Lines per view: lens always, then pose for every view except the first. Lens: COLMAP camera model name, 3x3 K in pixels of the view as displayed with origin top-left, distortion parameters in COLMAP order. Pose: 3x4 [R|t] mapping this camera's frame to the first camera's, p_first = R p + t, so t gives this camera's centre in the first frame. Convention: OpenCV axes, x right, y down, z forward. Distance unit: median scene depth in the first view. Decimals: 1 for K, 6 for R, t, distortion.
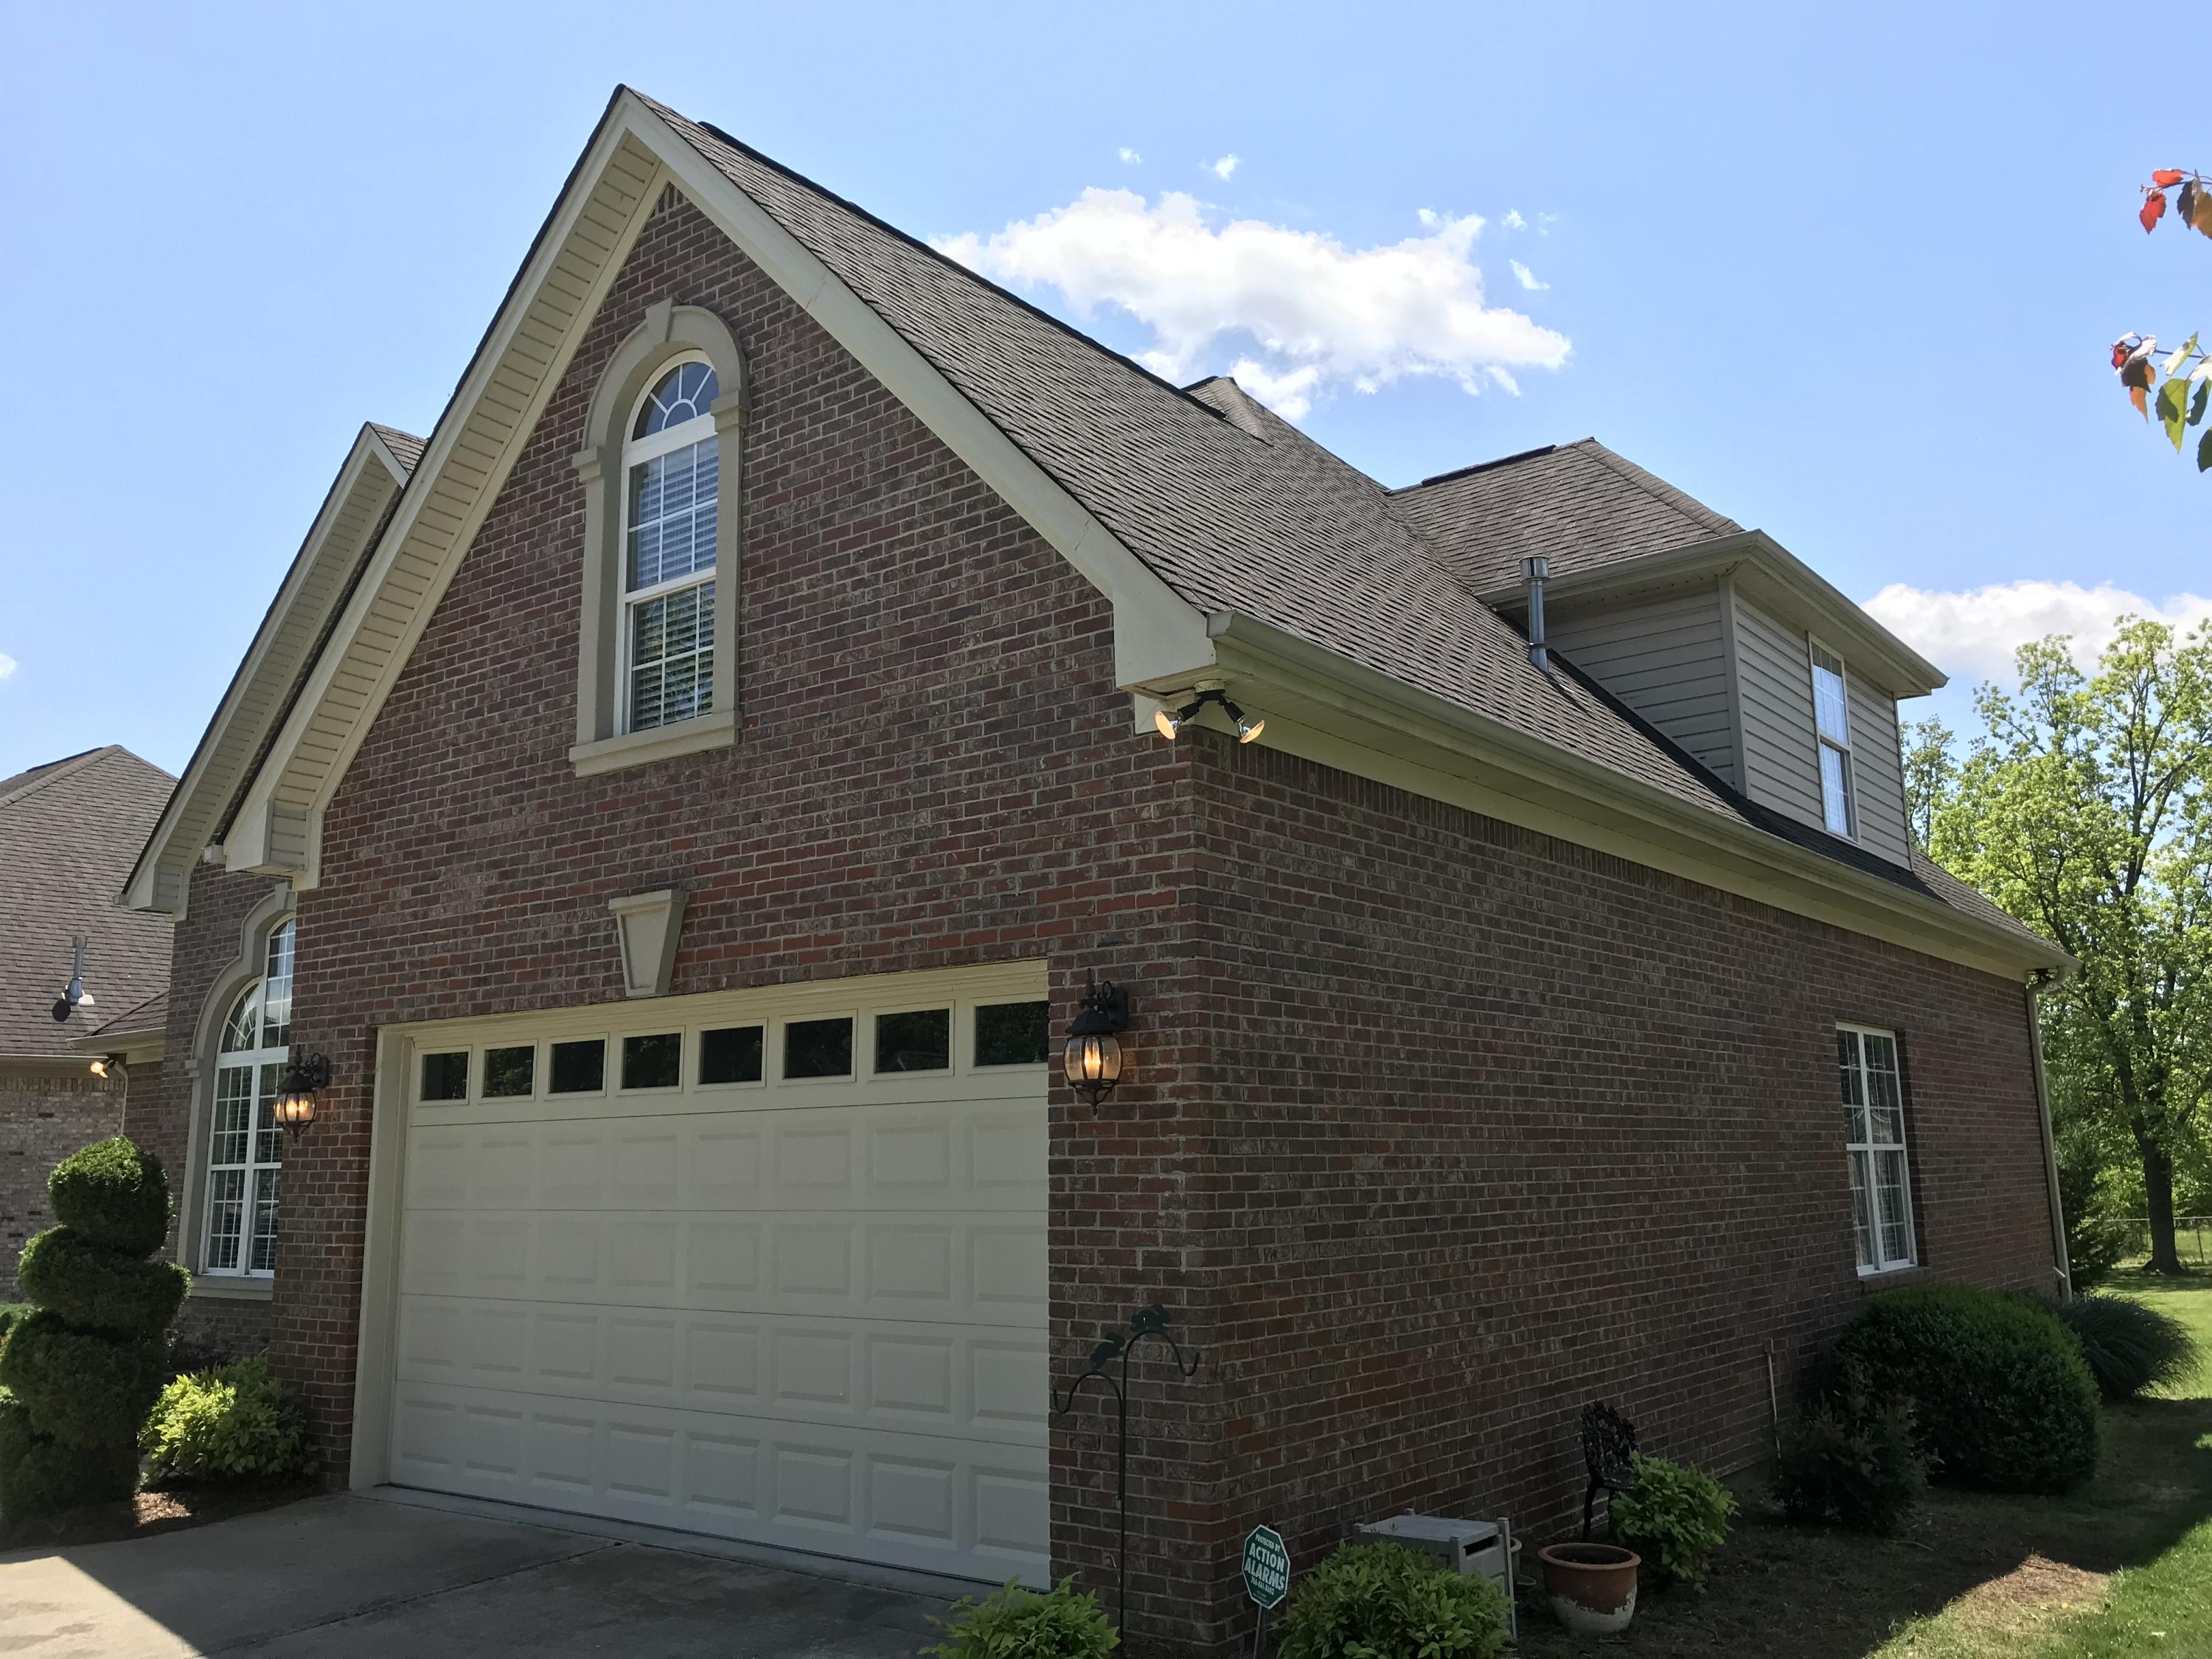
lens RADIAL K [[1796.3, 0, 1106.0], [0, 1796.3, 829.5], [0, 0, 1]] dist [0.117998, -0.278968]
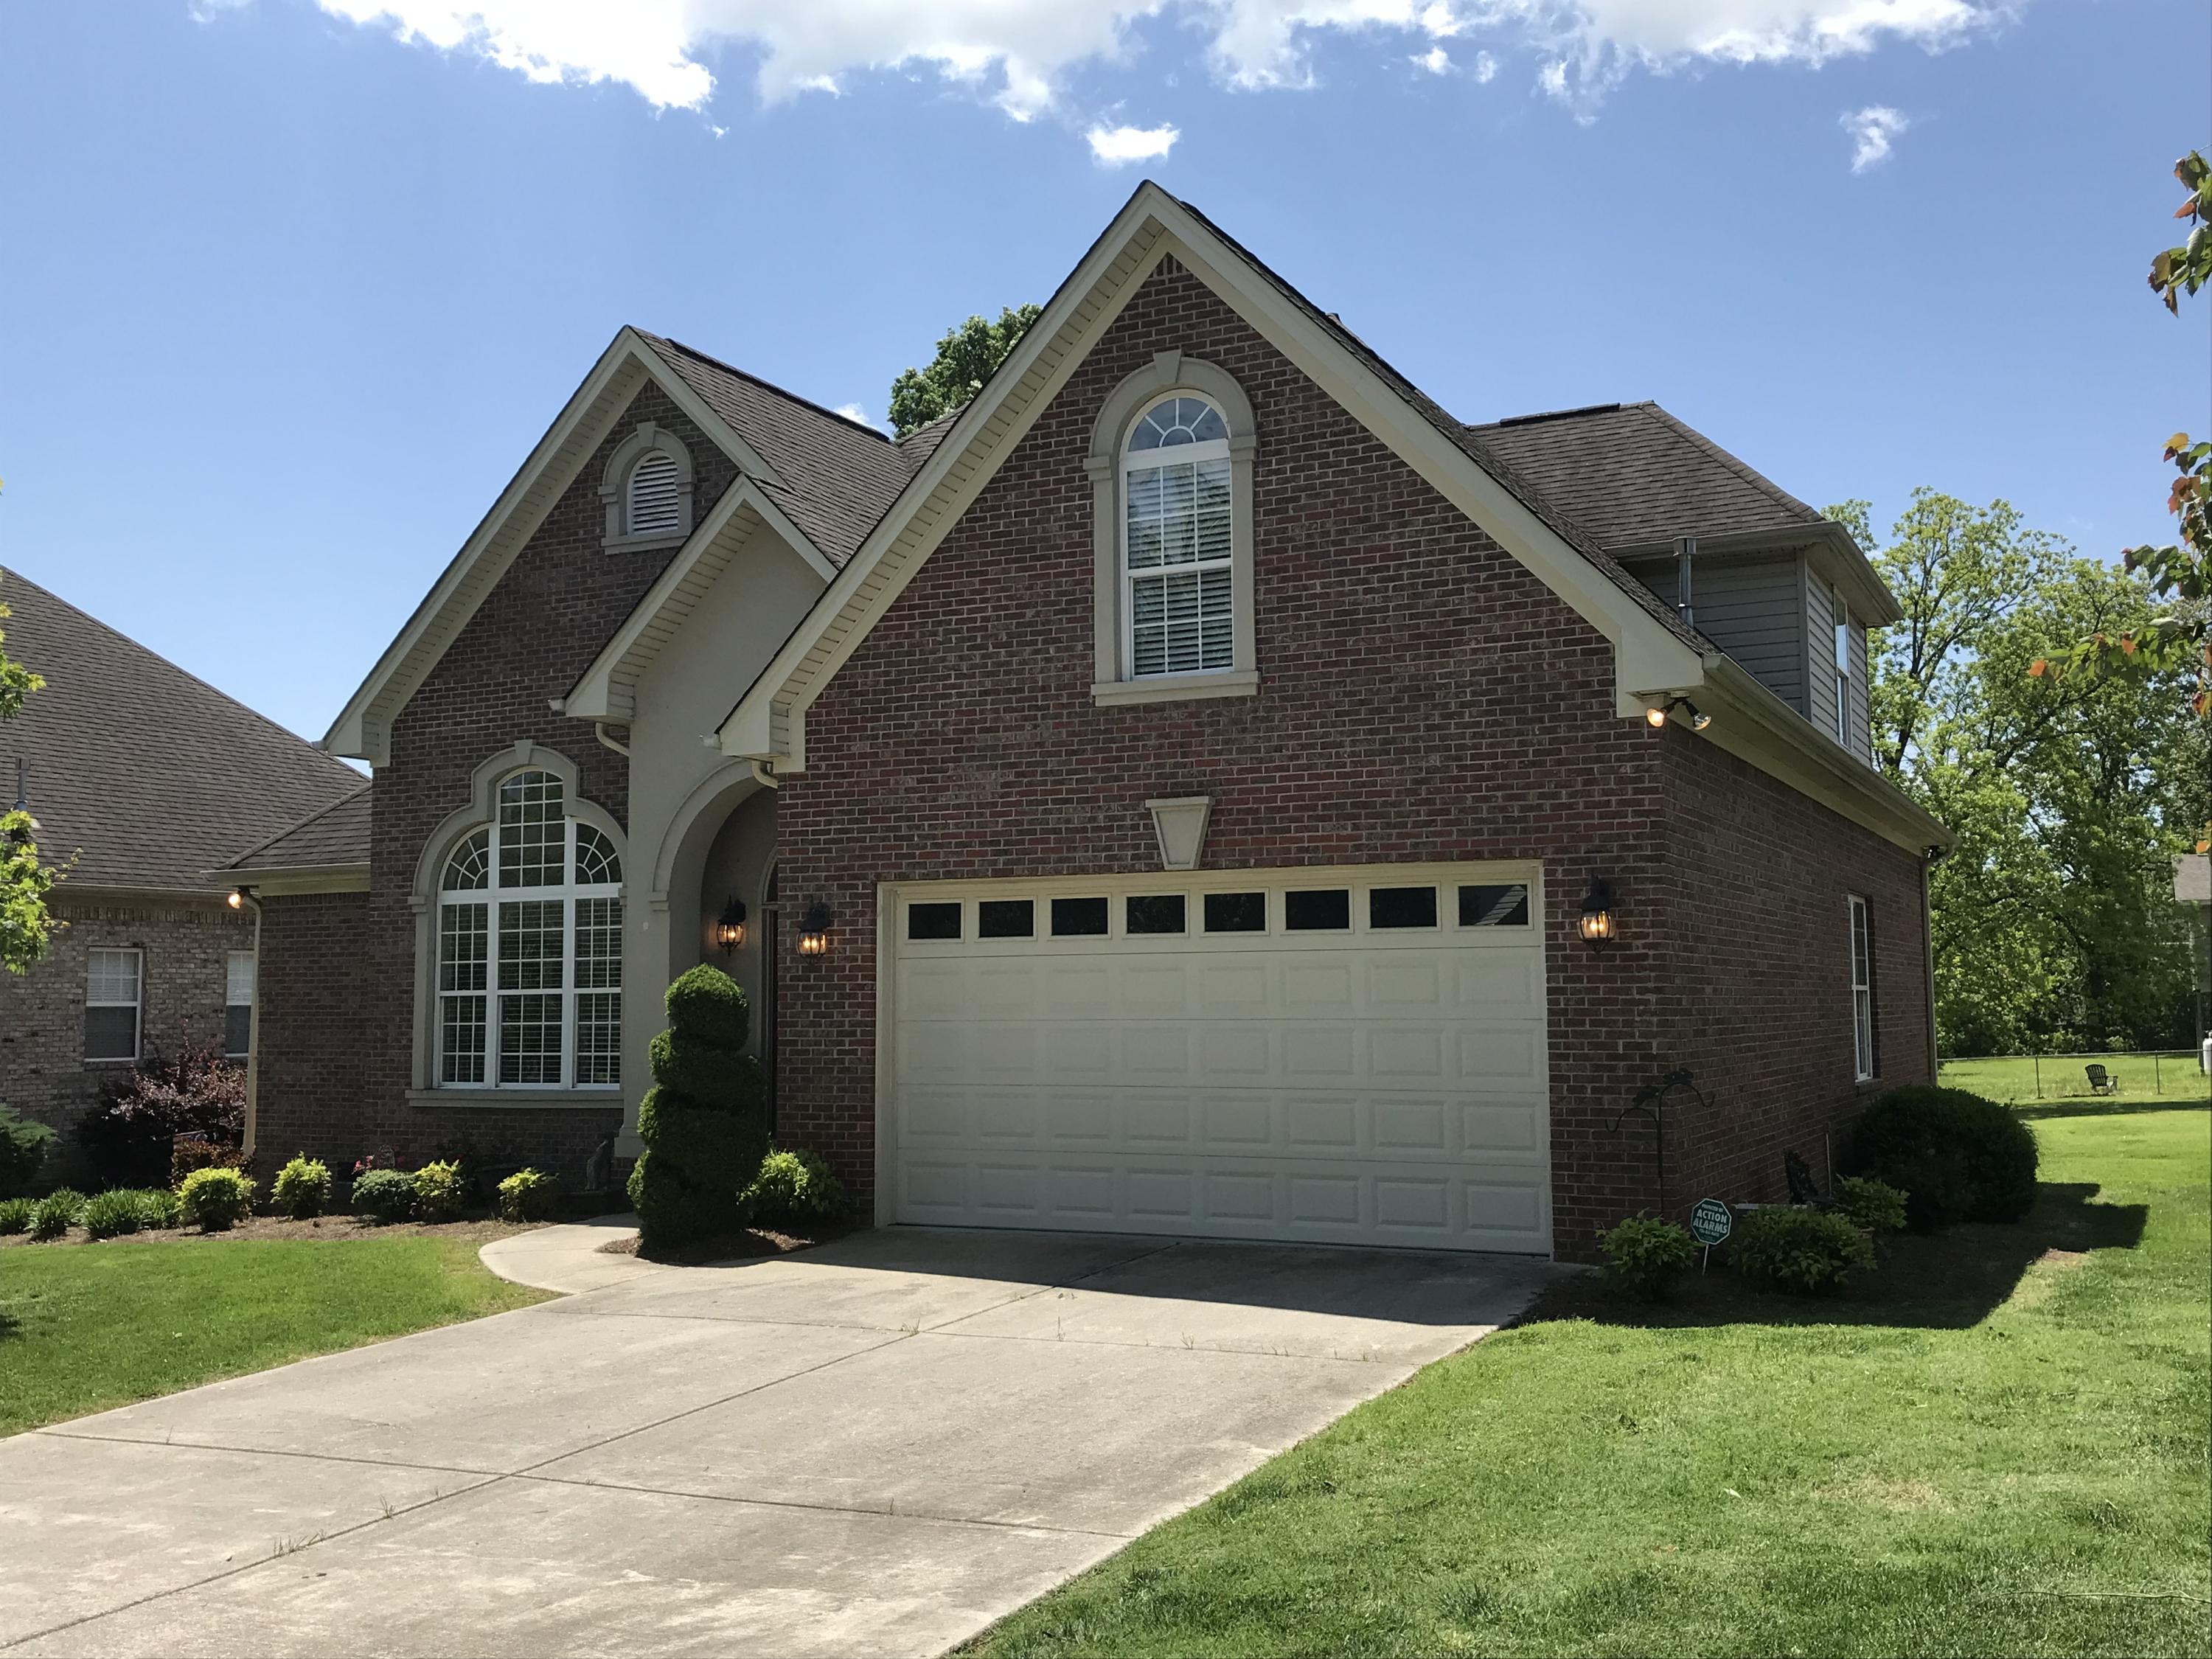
lens RADIAL K [[2084.8, 0, 1104.1], [0, 2084.8, 829.3], [0, 0, 1]] dist [0.210374, -0.636997]
pose [[0.981072, 0.022394, 0.192342, -0.648316], [-0.040841, 0.994876, 0.092485, -0.090983], [-0.189285, -0.098590, 0.976960, -0.598960]]
